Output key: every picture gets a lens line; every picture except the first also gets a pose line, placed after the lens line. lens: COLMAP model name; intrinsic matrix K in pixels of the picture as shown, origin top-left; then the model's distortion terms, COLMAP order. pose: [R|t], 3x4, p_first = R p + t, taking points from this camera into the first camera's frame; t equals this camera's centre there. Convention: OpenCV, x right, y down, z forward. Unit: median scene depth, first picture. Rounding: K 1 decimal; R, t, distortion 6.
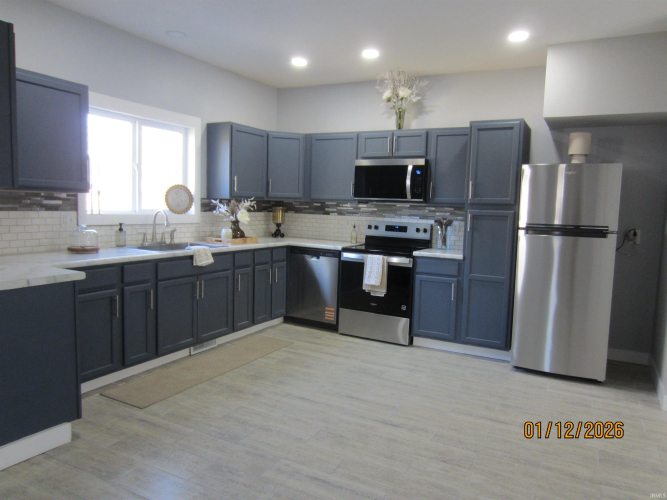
lens RADIAL K [[482.0, 0, 338.5], [0, 482.0, 250.9], [0, 0, 1]] dist [-0.031709, 0.021784]
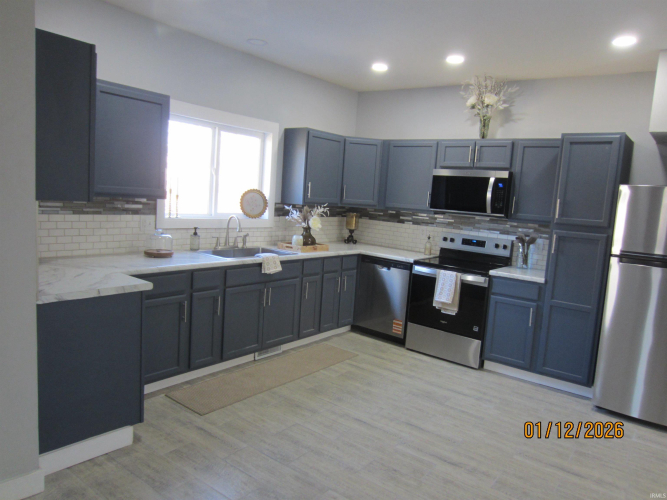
lens RADIAL K [[482.0, 0, 338.5], [0, 482.0, 250.9], [0, 0, 1]] dist [-0.031709, 0.021784]
pose [[0.984788, 0.057474, -0.163977, 0.017815], [-0.055200, 0.998306, 0.018395, -0.040512], [0.164757, -0.009064, 0.986293, 0.031091]]
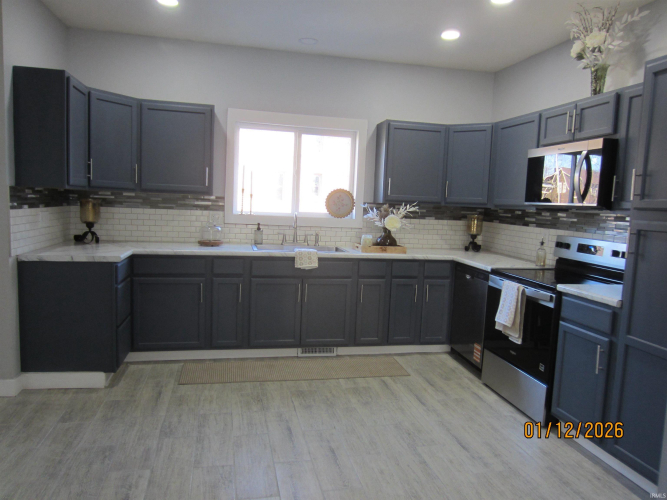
lens RADIAL K [[482.0, 0, 338.5], [0, 482.0, 250.9], [0, 0, 1]] dist [-0.031709, 0.021784]
pose [[0.644435, 0.073766, -0.761093, 0.485745], [-0.095357, 0.995319, 0.015726, -0.026786], [0.758690, 0.062441, 0.648452, 0.389077]]
